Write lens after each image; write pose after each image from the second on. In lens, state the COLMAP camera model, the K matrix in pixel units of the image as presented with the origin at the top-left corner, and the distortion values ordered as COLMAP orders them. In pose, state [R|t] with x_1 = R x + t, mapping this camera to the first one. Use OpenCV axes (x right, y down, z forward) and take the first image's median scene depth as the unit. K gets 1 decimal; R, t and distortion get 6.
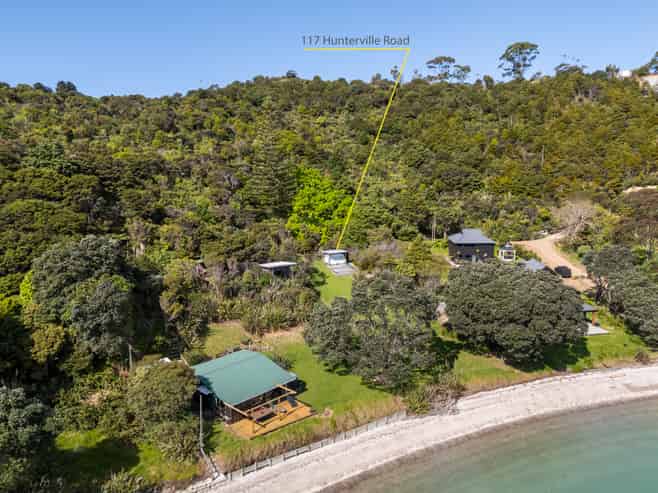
lens RADIAL K [[485.2, 0, 329.0], [0, 485.2, 246.5], [0, 0, 1]] dist [0.029727, -0.006663]
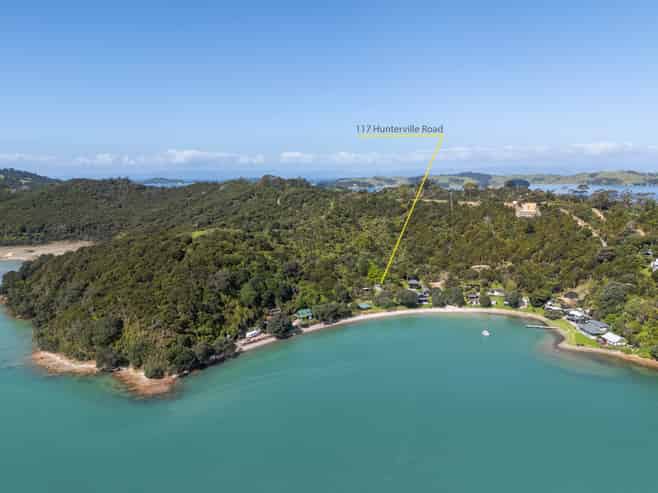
lens RADIAL K [[485.2, 0, 329.0], [0, 485.2, 246.5], [0, 0, 1]] dist [0.029727, -0.006663]
pose [[0.994359, 0.028023, -0.102298, 0.018784], [-0.029720, 0.999444, -0.015099, -0.367155], [0.101818, 0.018054, 0.994639, -4.807559]]
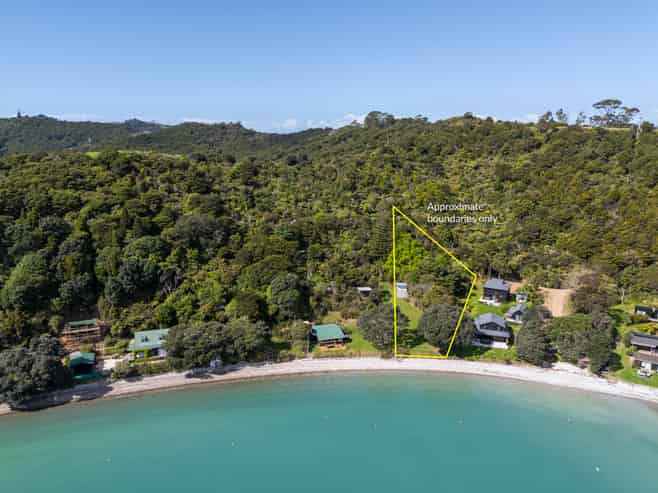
lens RADIAL K [[485.2, 0, 329.0], [0, 485.2, 246.5], [0, 0, 1]] dist [0.029727, -0.006663]
pose [[0.894258, 0.117622, -0.431819, 0.806634], [-0.094084, 0.992693, 0.075557, -0.364393], [0.437551, -0.026941, 0.898790, -1.256555]]
